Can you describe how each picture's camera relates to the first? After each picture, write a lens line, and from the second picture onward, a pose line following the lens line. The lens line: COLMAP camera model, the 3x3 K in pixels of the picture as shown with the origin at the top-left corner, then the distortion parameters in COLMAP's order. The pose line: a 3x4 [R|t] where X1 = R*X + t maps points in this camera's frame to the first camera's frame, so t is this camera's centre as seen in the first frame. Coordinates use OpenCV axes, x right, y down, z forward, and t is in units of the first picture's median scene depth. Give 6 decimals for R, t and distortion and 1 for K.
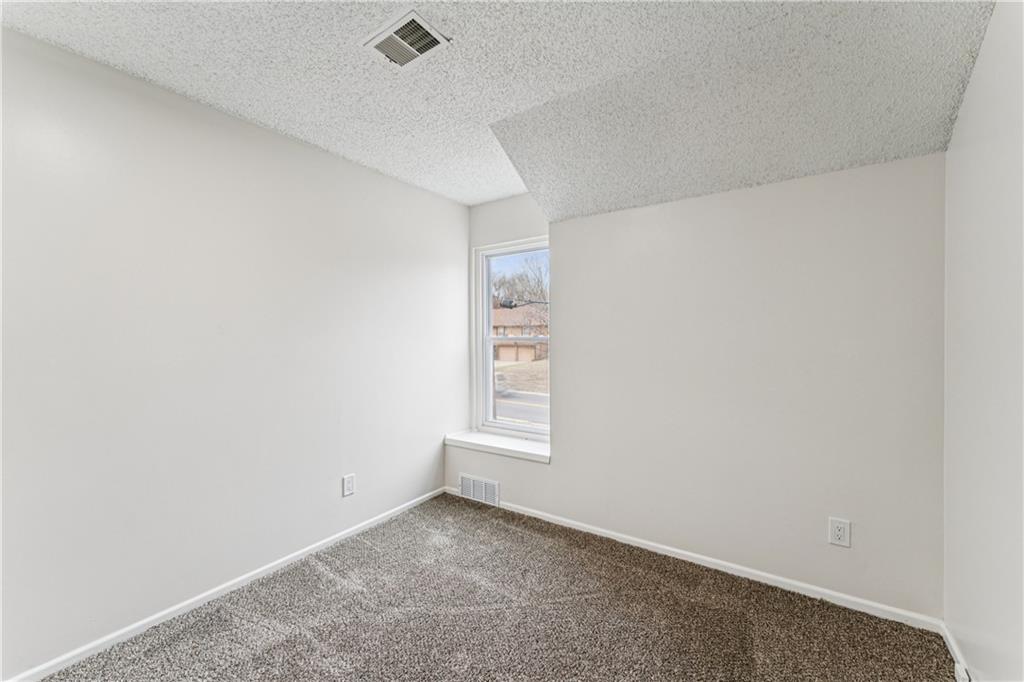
lens RADIAL K [[408.0, 0, 509.7], [0, 408.0, 336.2], [0, 0, 1]] dist [-0.000720, -0.000238]
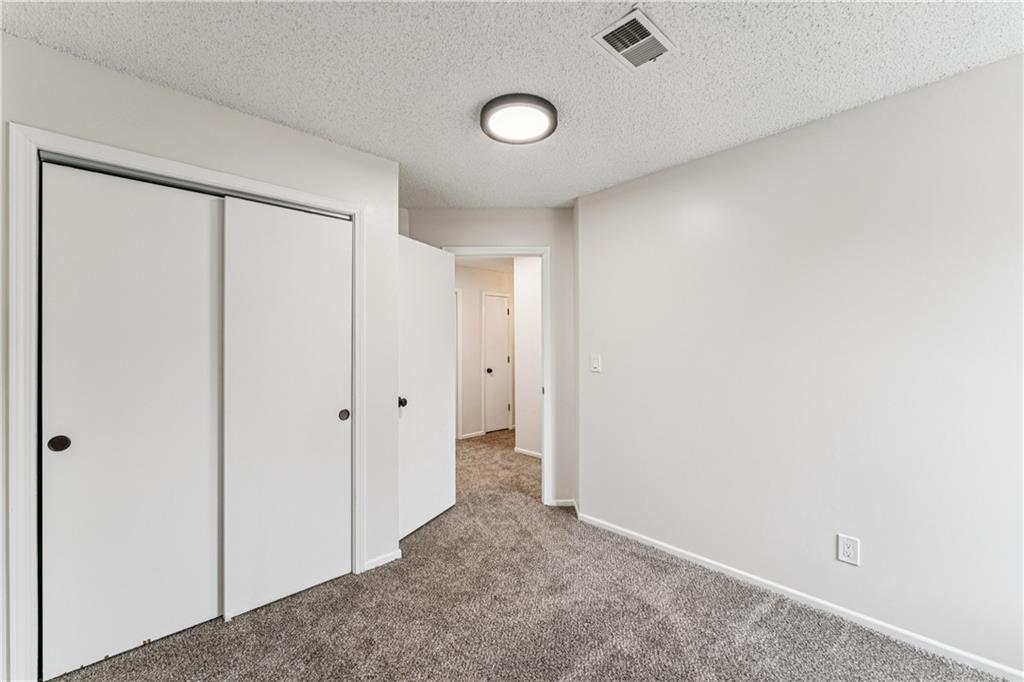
lens RADIAL K [[409.7, 0, 512.0], [0, 409.7, 341.0], [0, 0, 1]] dist [-0.000802, -0.000105]
pose [[-0.200186, -0.003151, -0.979753, 0.927108], [-0.000206, 0.999995, -0.003174, -0.020672], [0.979758, -0.000434, -0.200186, 1.129130]]
